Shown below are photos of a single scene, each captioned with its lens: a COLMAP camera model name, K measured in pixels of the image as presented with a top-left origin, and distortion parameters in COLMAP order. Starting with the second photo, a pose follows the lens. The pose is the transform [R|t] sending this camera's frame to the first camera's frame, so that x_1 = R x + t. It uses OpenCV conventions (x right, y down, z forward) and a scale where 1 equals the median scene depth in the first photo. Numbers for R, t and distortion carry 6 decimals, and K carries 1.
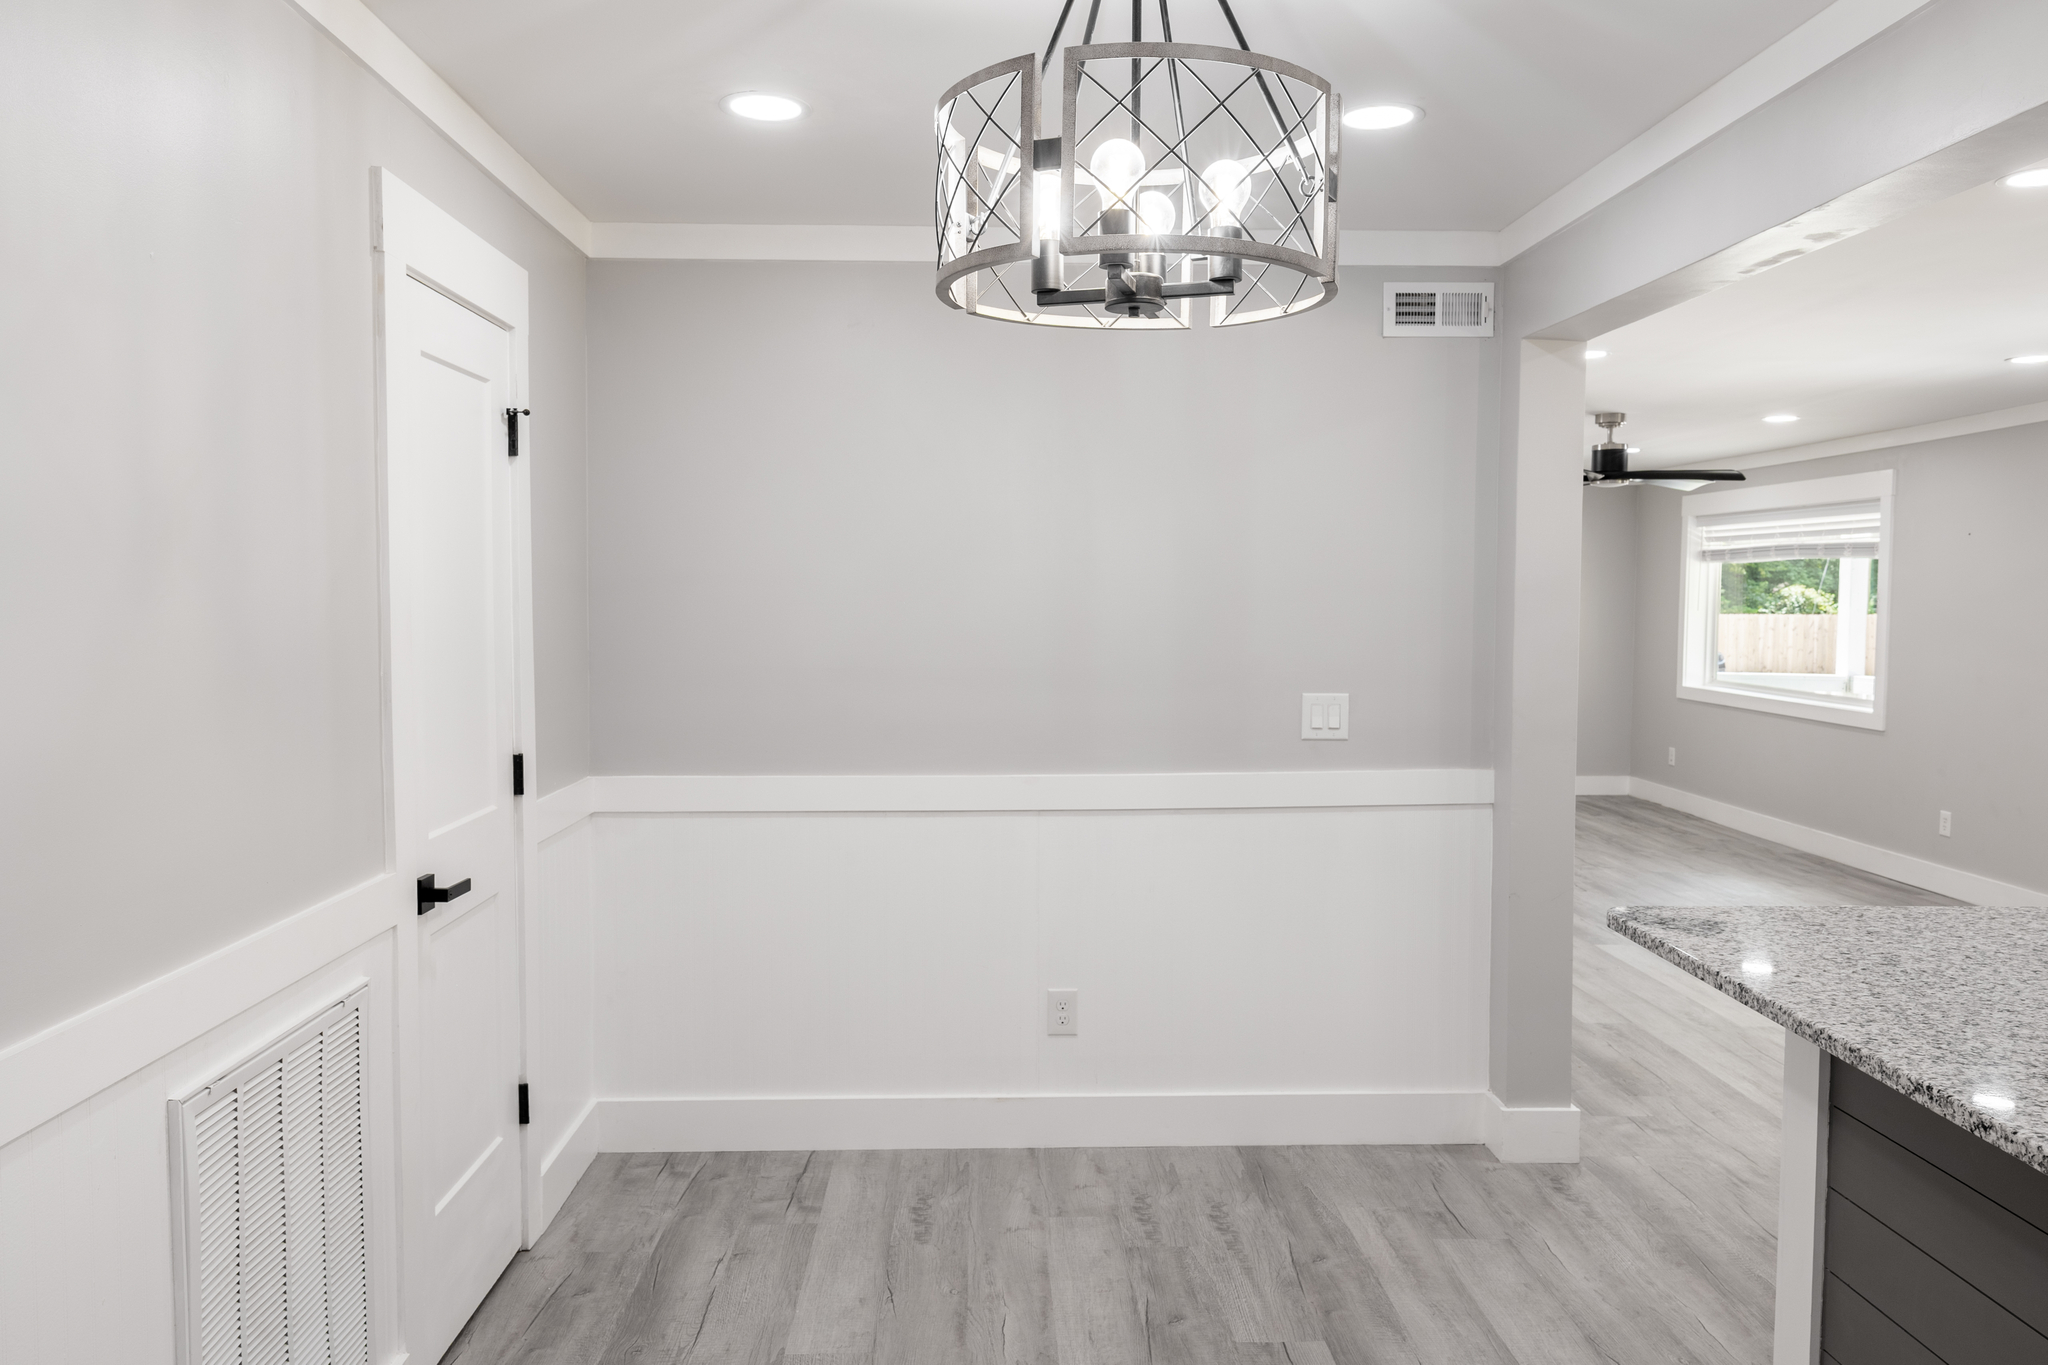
lens RADIAL K [[1457.2, 0, 1024.0], [0, 1457.2, 682.5], [0, 0, 1]] dist [0.000612, -0.002260]
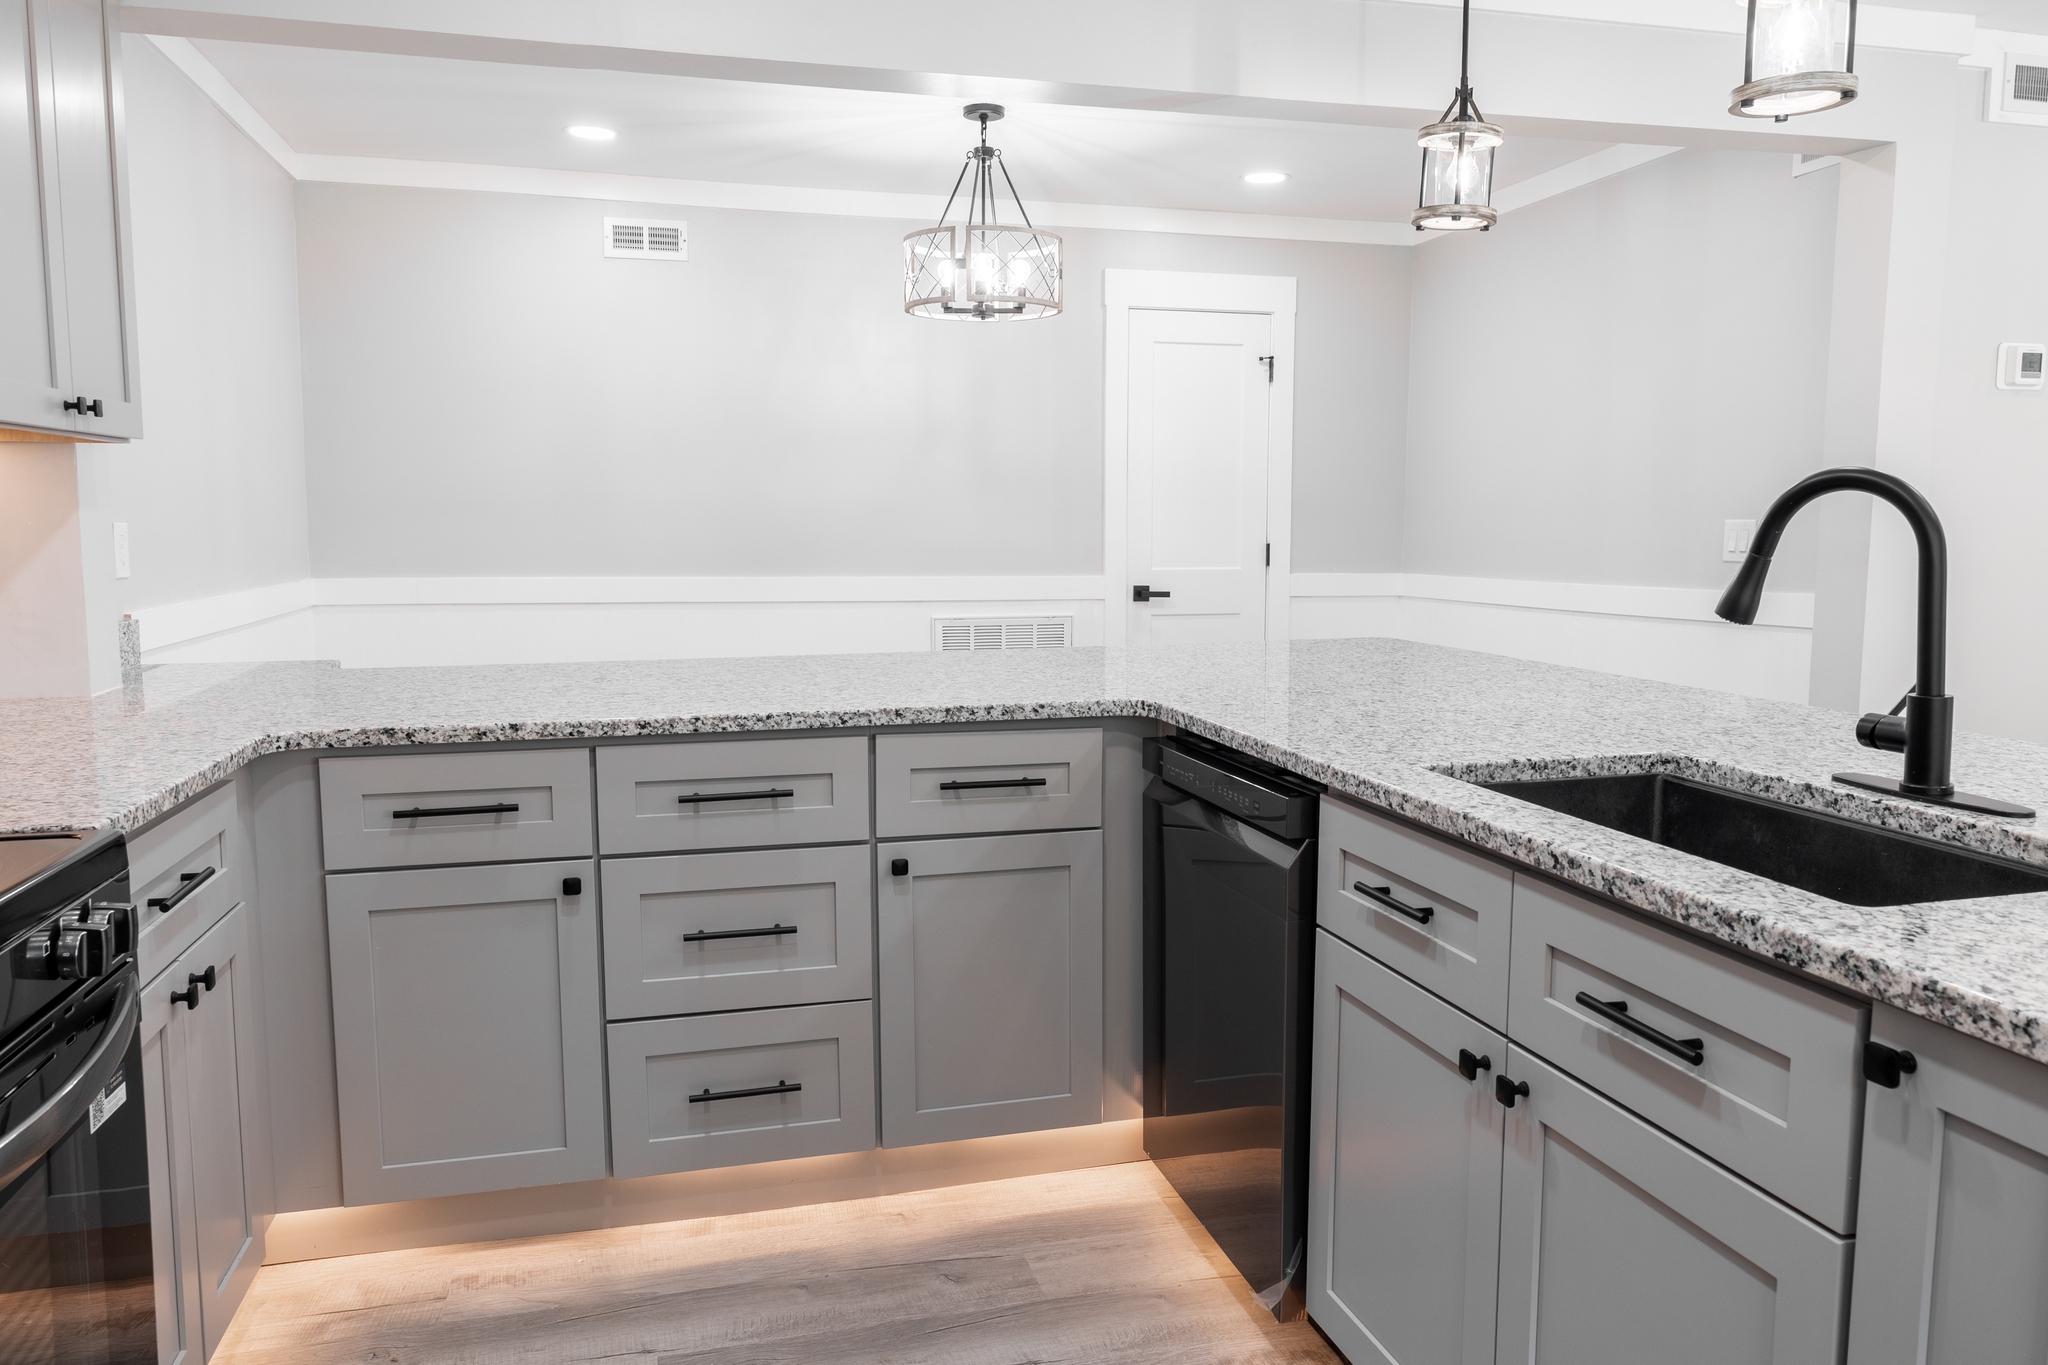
lens RADIAL K [[1457.2, 0, 1024.0], [0, 1457.2, 682.5], [0, 0, 1]] dist [0.000612, -0.002260]
pose [[0.232698, 0.106497, -0.966700, 0.608300], [-0.055230, 0.993829, 0.096191, 0.027659], [0.970979, 0.031007, 0.237144, 0.112171]]
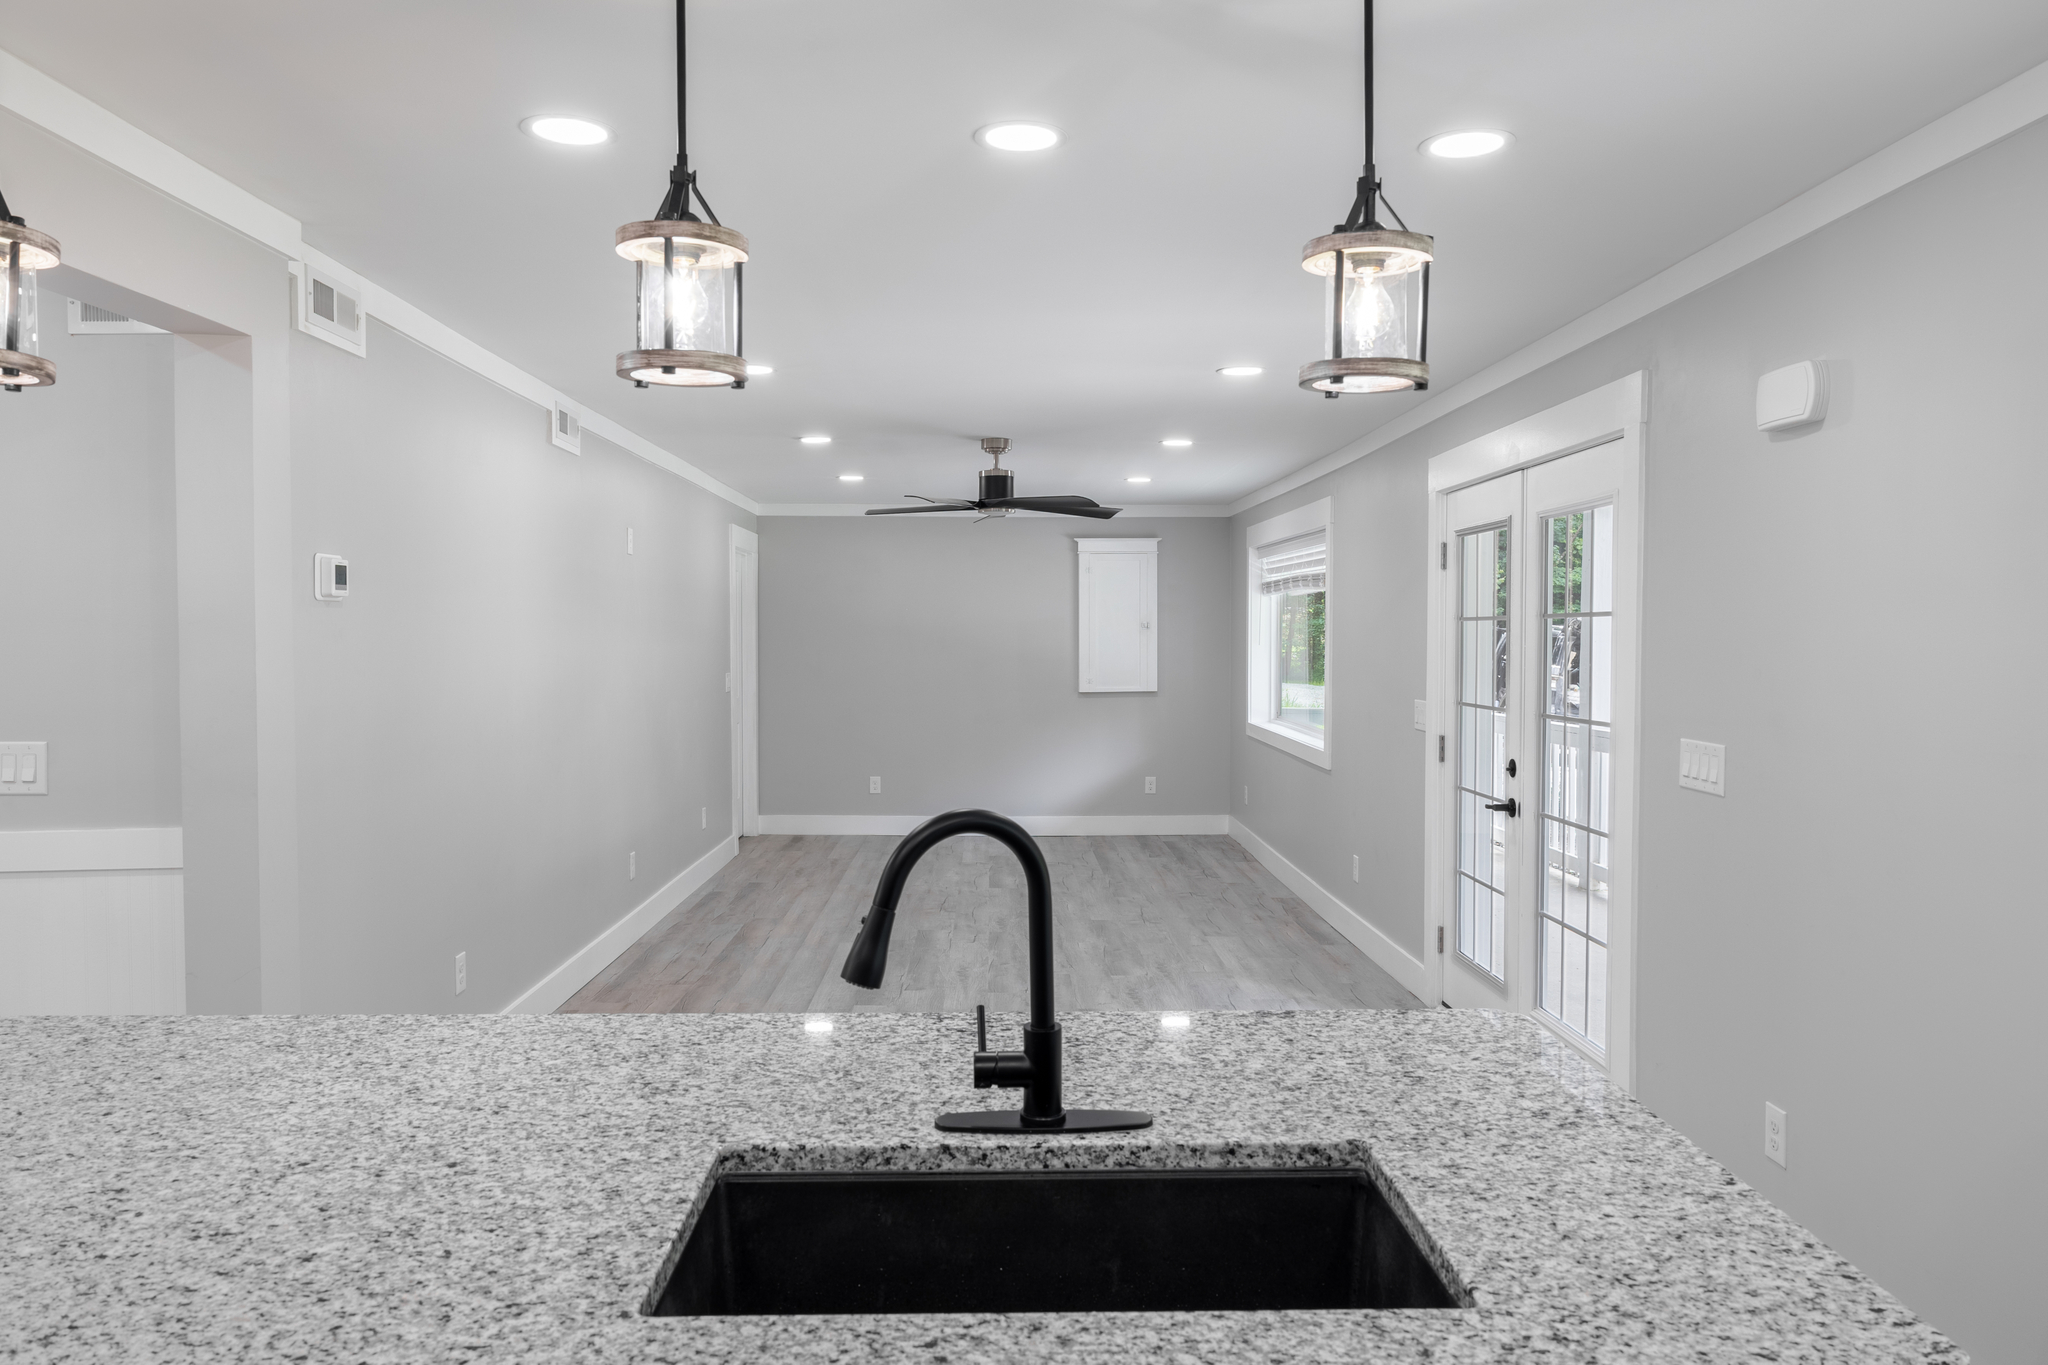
lens RADIAL K [[1417.2, 0, 1041.7], [0, 1417.2, 684.3], [0, 0, 1]] dist [0.005510, 0.002486]
pose [[0.999991, -0.003064, -0.002819, 0.436294], [0.003000, 0.999742, -0.022512, -0.003108], [0.002887, 0.022503, 0.999743, 0.078945]]
